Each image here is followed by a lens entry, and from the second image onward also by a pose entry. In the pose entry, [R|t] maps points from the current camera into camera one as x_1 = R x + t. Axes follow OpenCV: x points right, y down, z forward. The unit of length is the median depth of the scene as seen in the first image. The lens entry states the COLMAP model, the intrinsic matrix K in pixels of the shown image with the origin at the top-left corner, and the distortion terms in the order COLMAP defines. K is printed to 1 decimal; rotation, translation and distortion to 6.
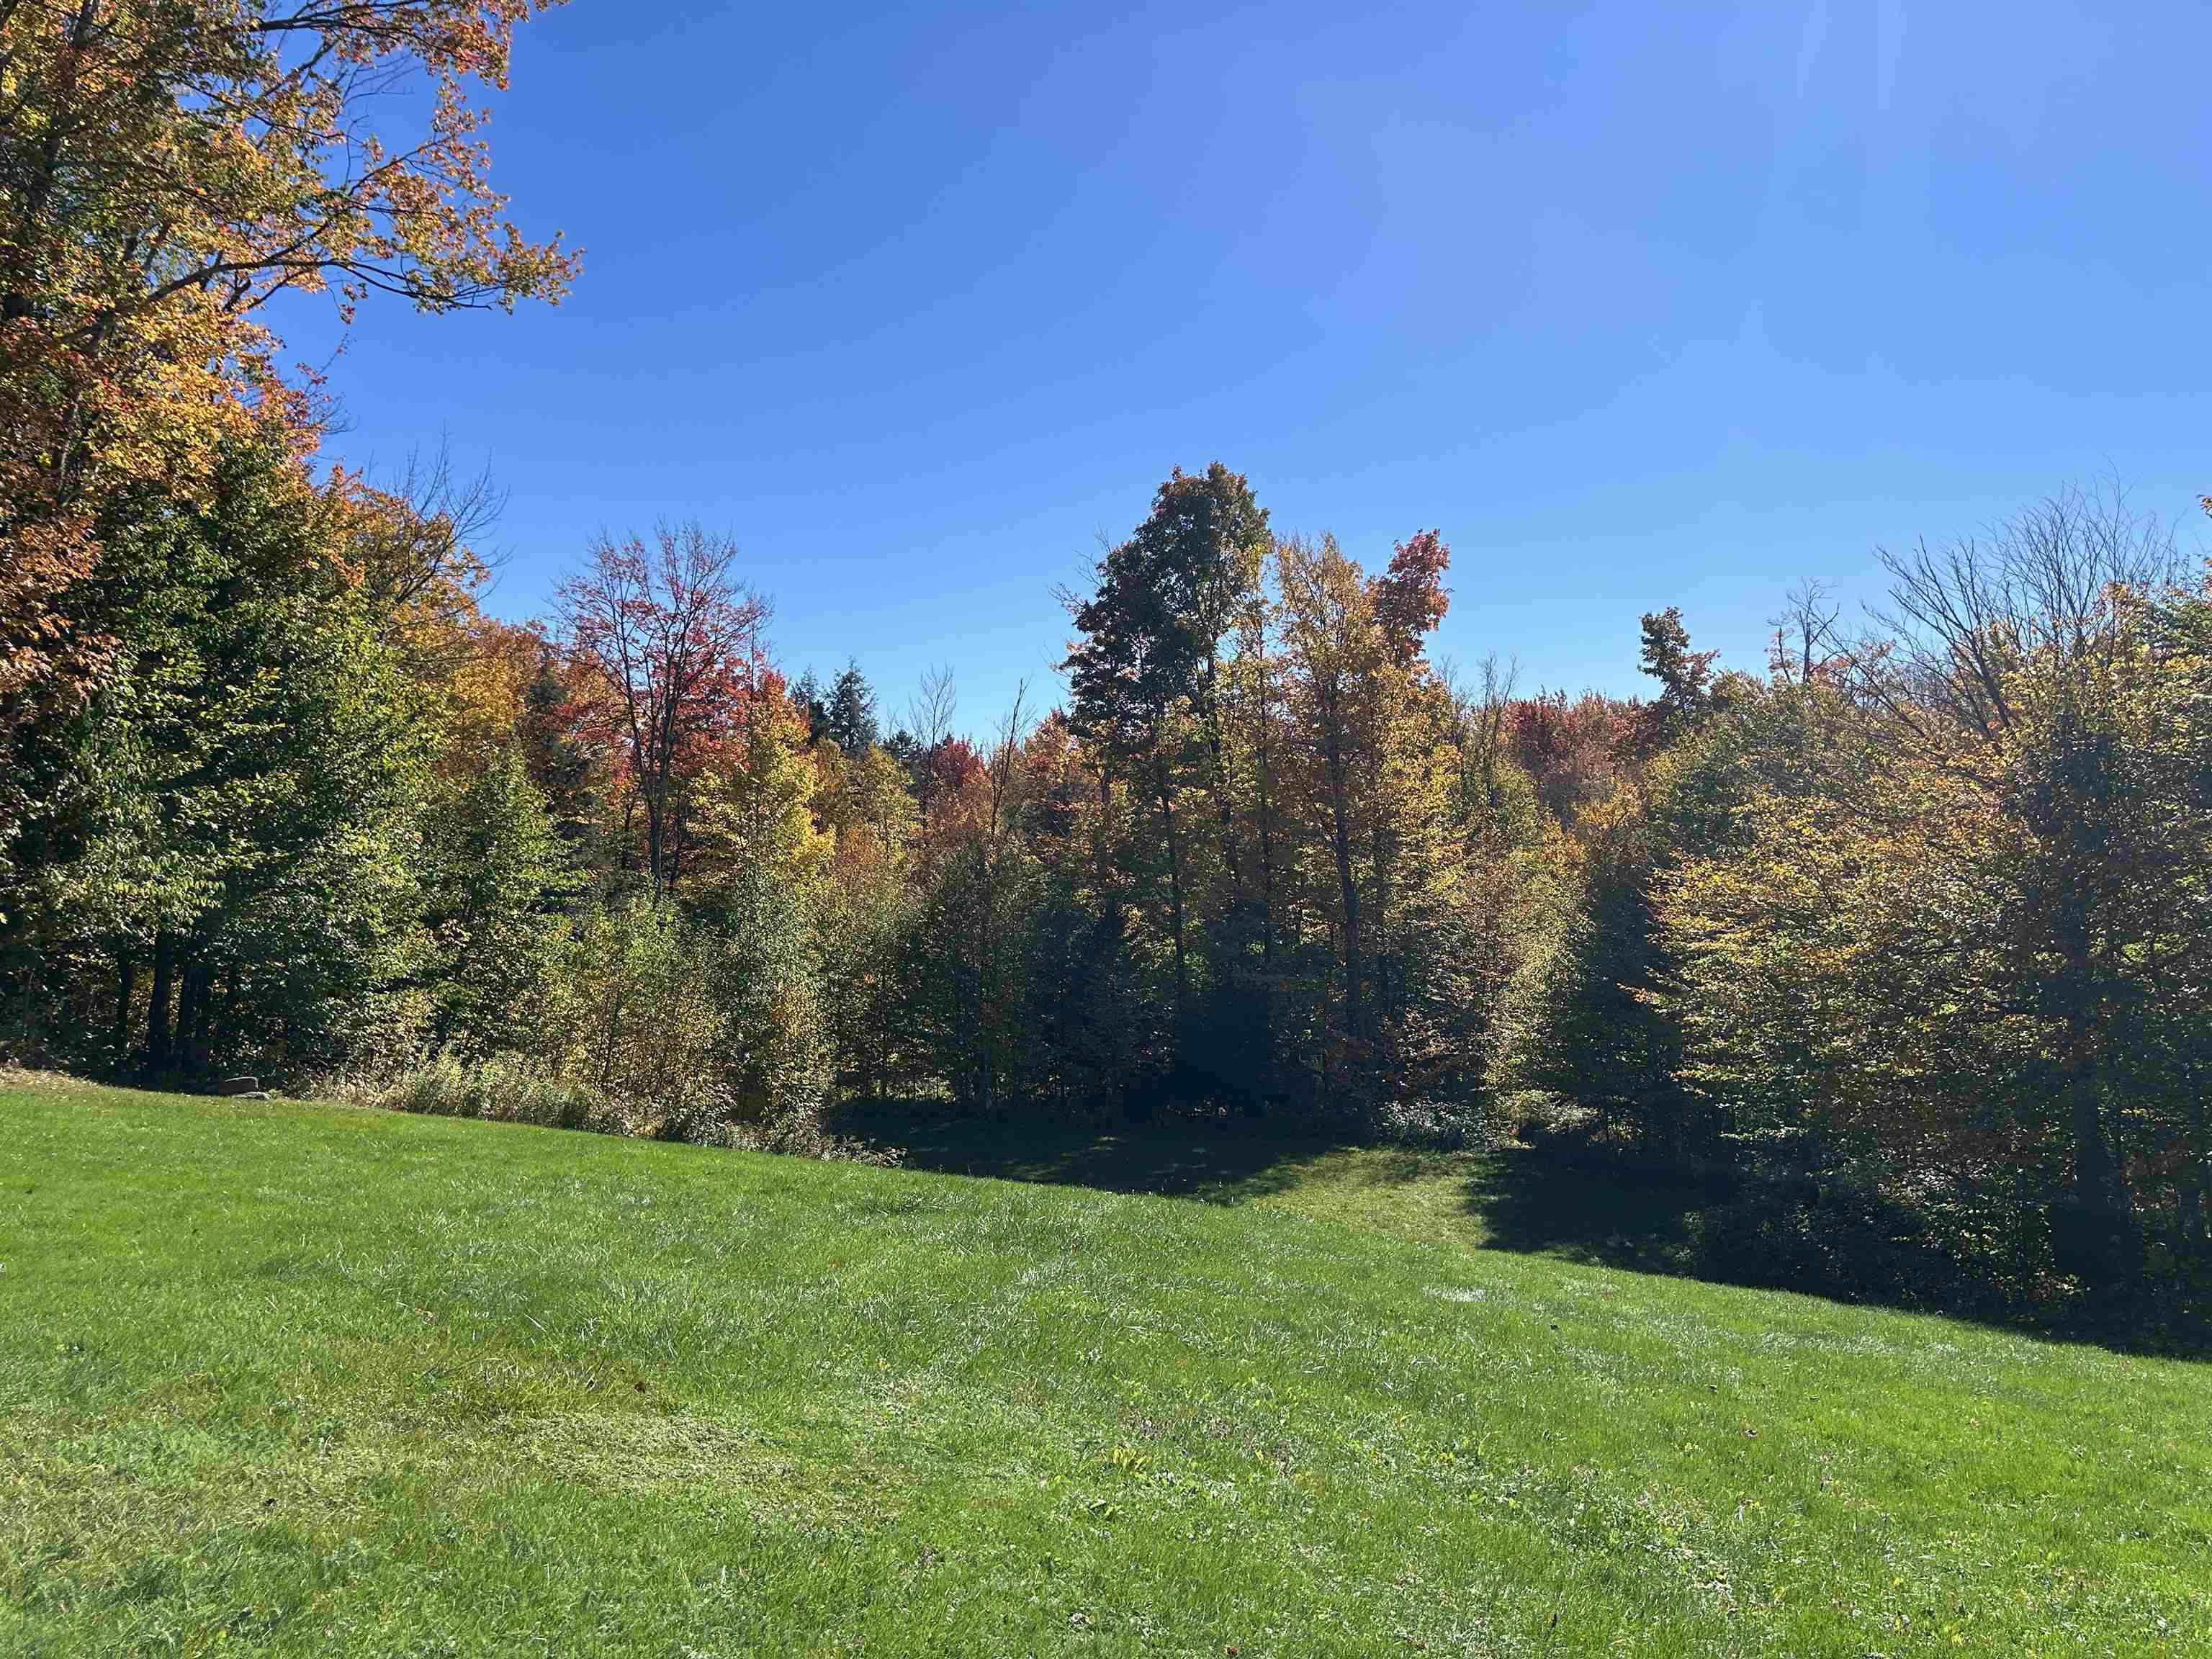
lens RADIAL K [[1647.8, 0, 1159.3], [0, 1647.8, 848.3], [0, 0, 1]] dist [0.030144, -0.023629]
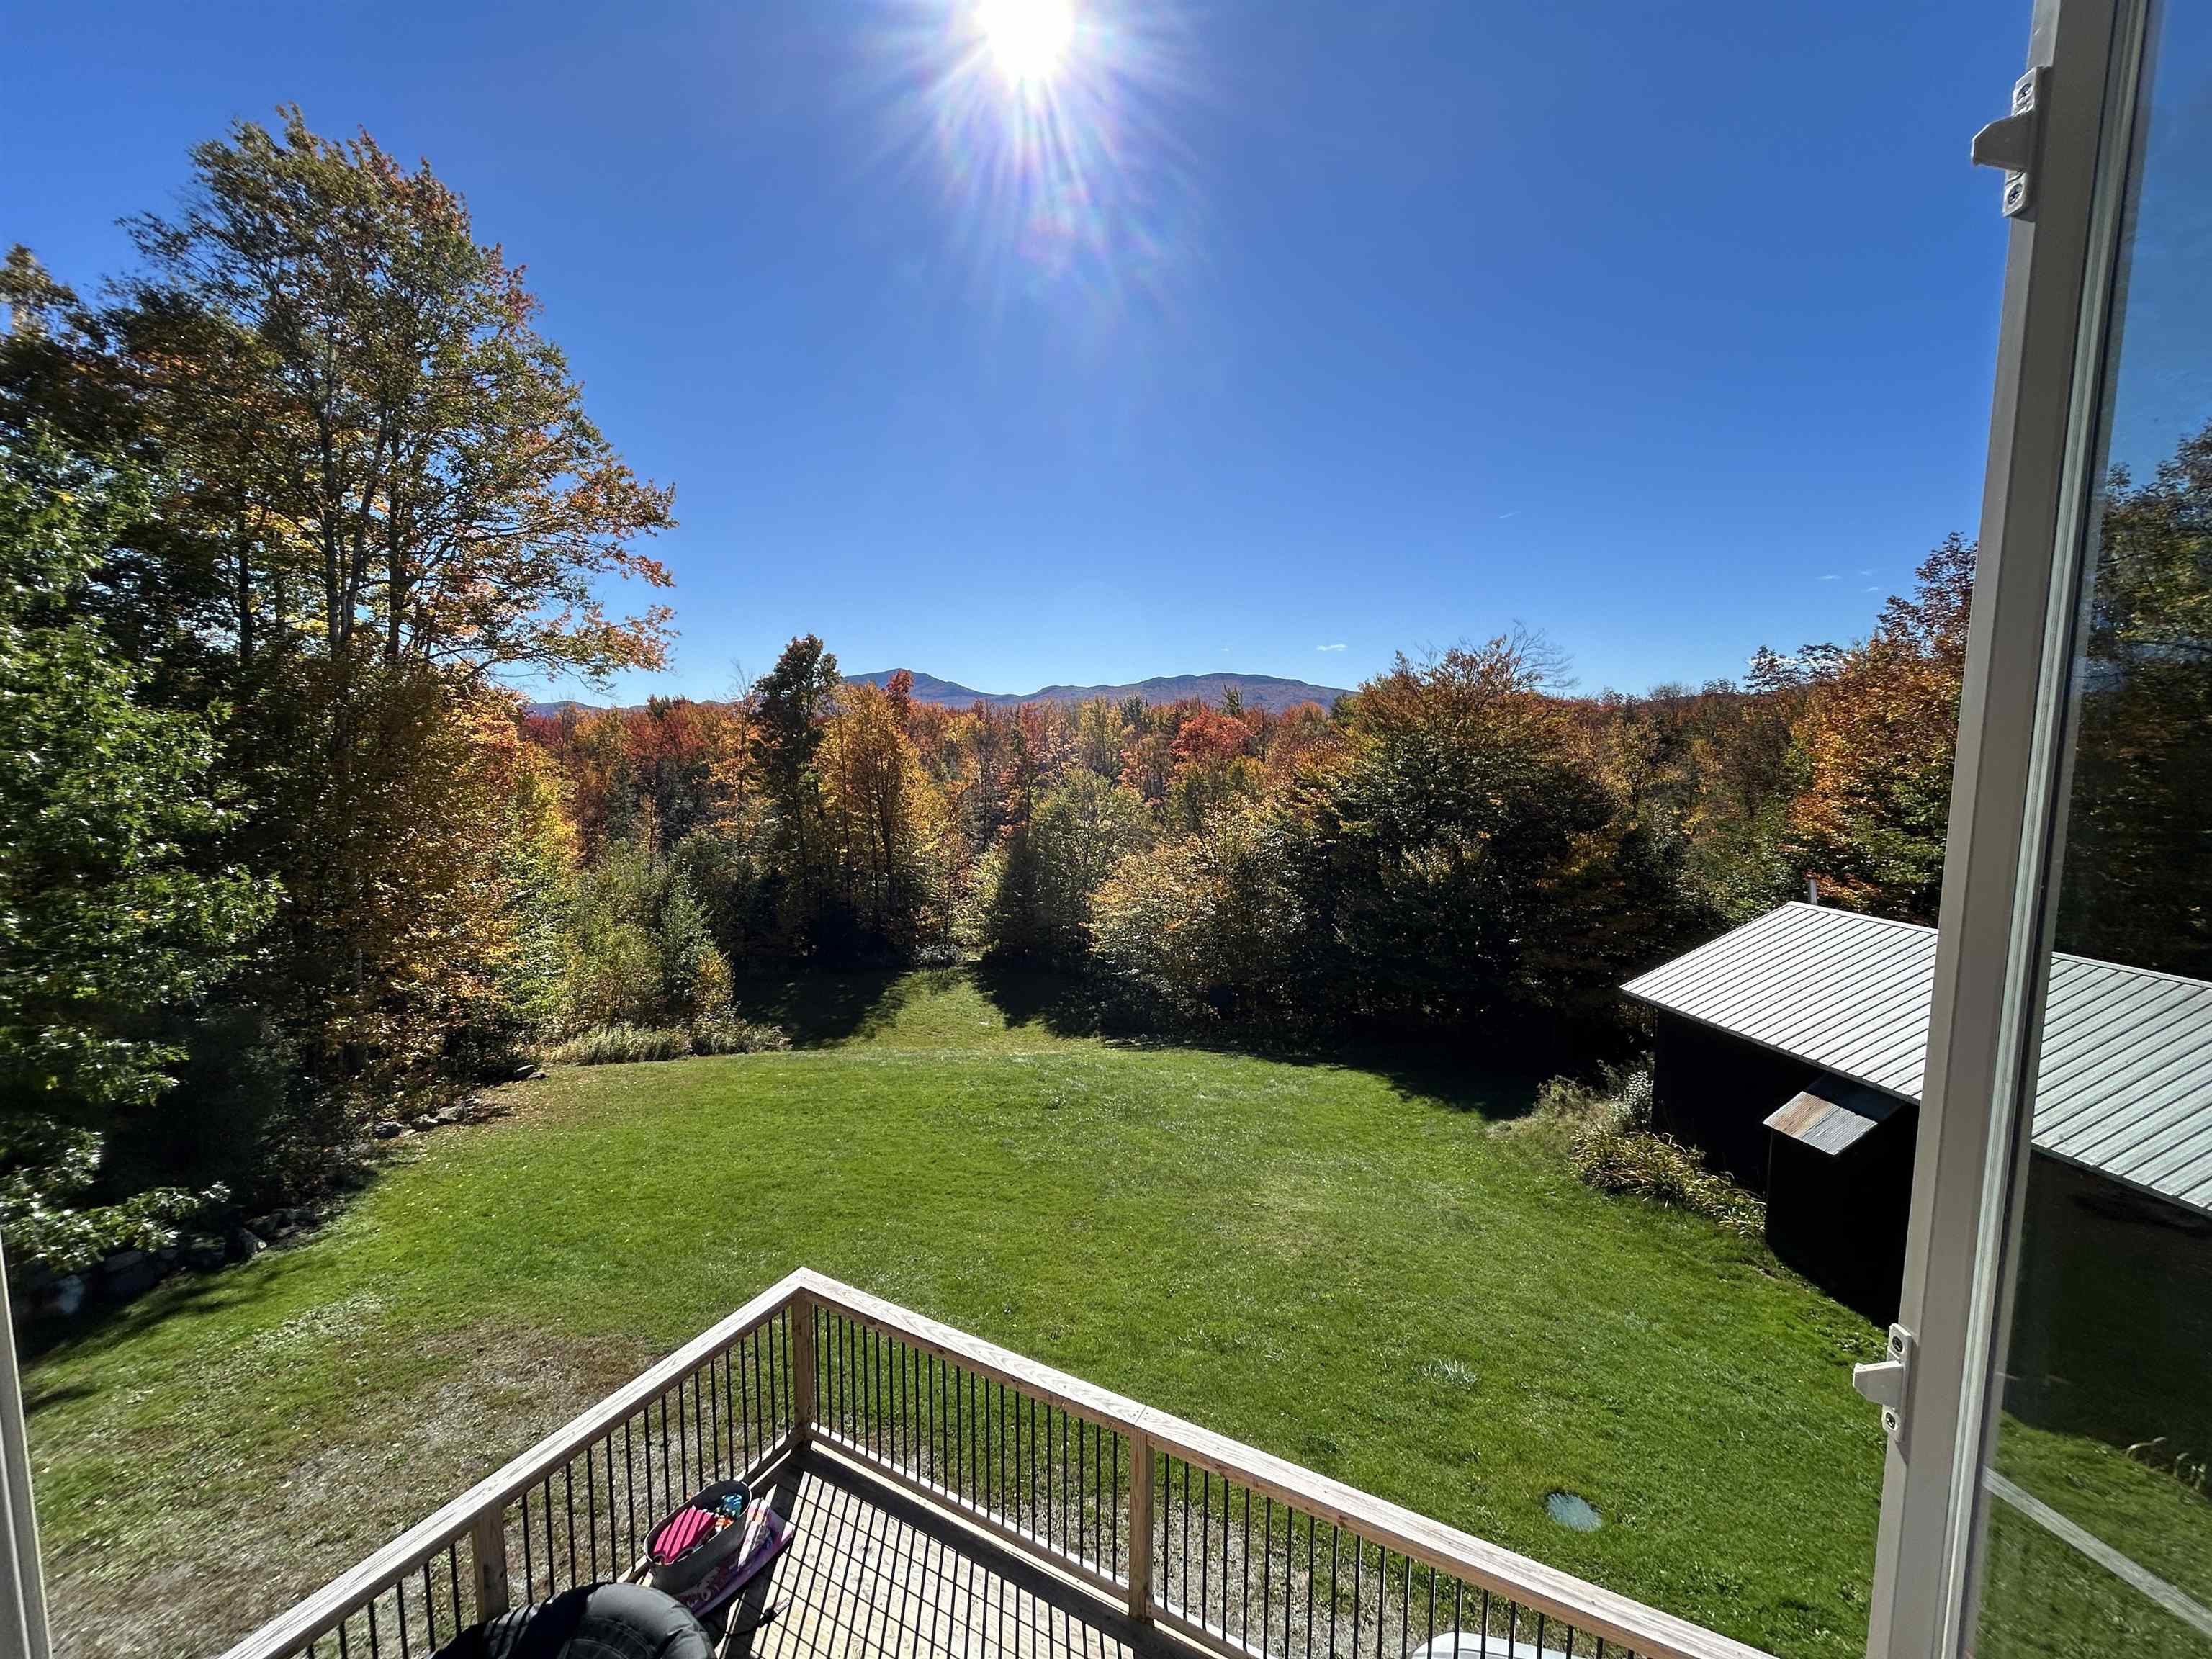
lens RADIAL K [[882.1, 0, 1112.6], [0, 882.1, 825.2], [0, 0, 1]] dist [-0.003485, 0.000556]
pose [[0.844319, -0.051702, 0.533341, -0.244728], [-0.009217, 0.993786, 0.110928, -0.134025], [-0.535762, -0.098574, 0.838595, -0.117566]]
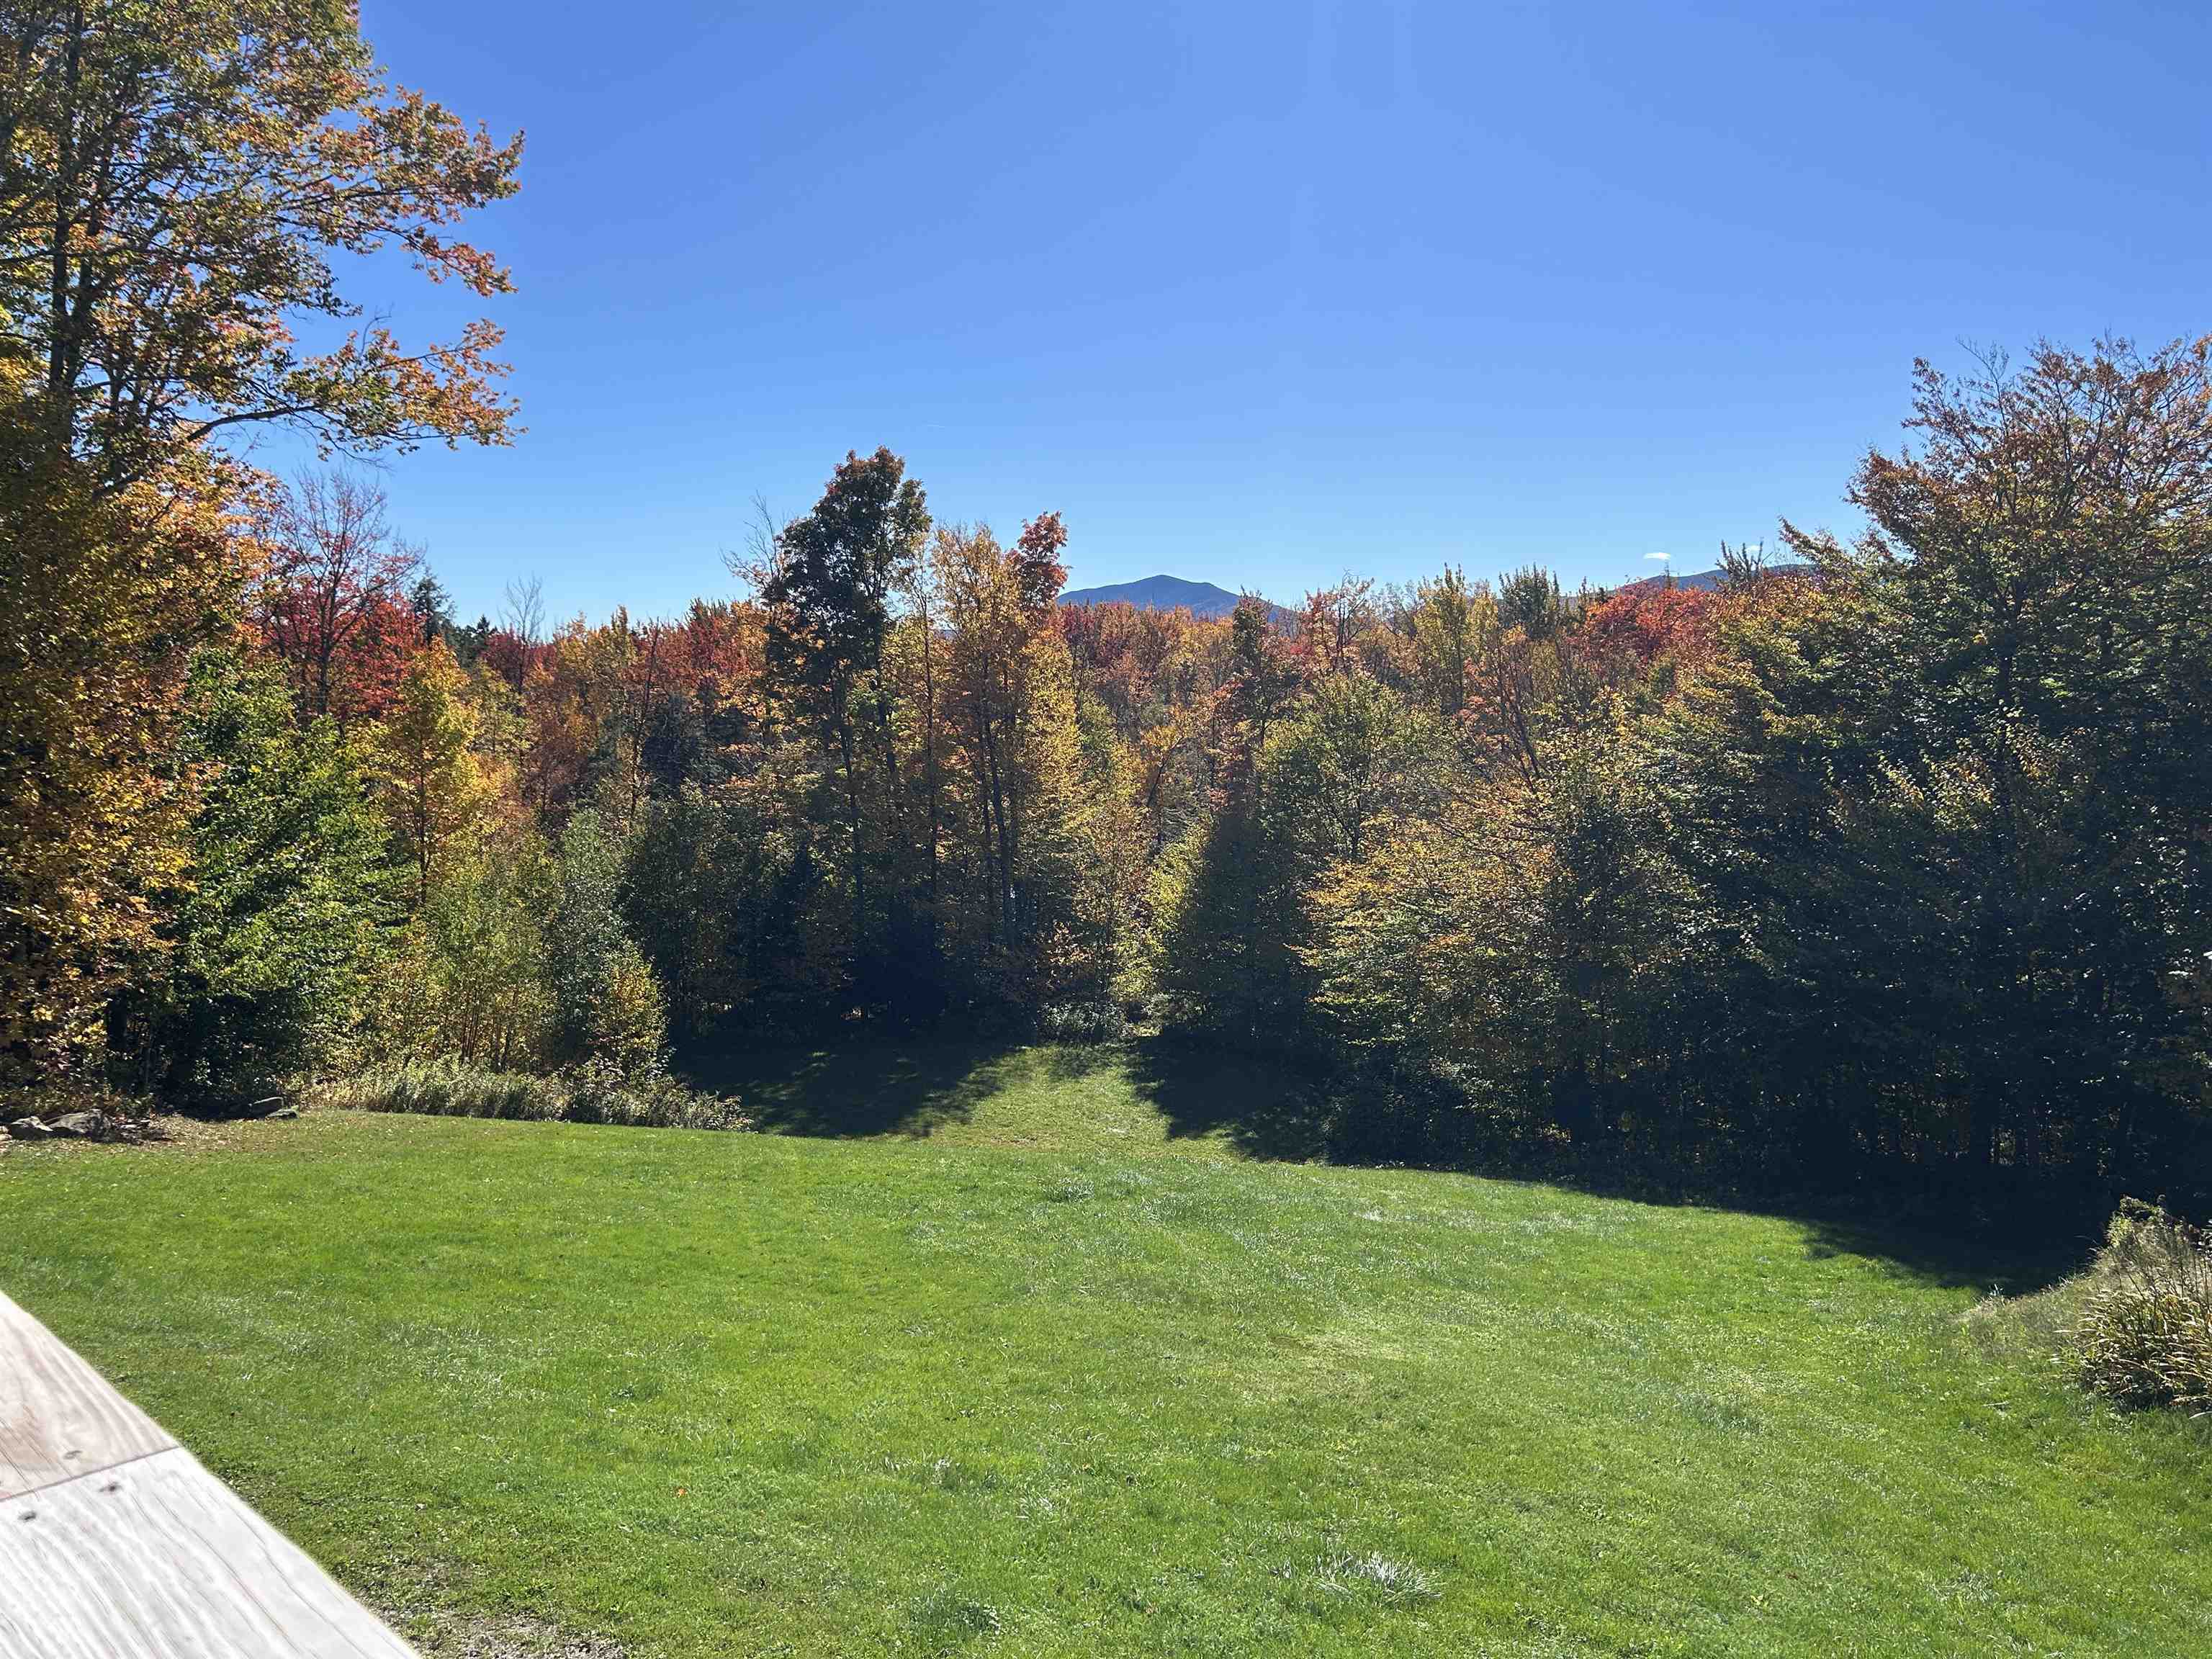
lens RADIAL K [[1647.8, 0, 1126.6], [0, 1647.8, 835.8], [0, 0, 1]] dist [0.030144, -0.023629]
pose [[0.953637, -0.030560, 0.299405, -0.150970], [0.002099, 0.995483, 0.094922, -0.079978], [-0.300953, -0.089892, 0.949393, -0.152663]]
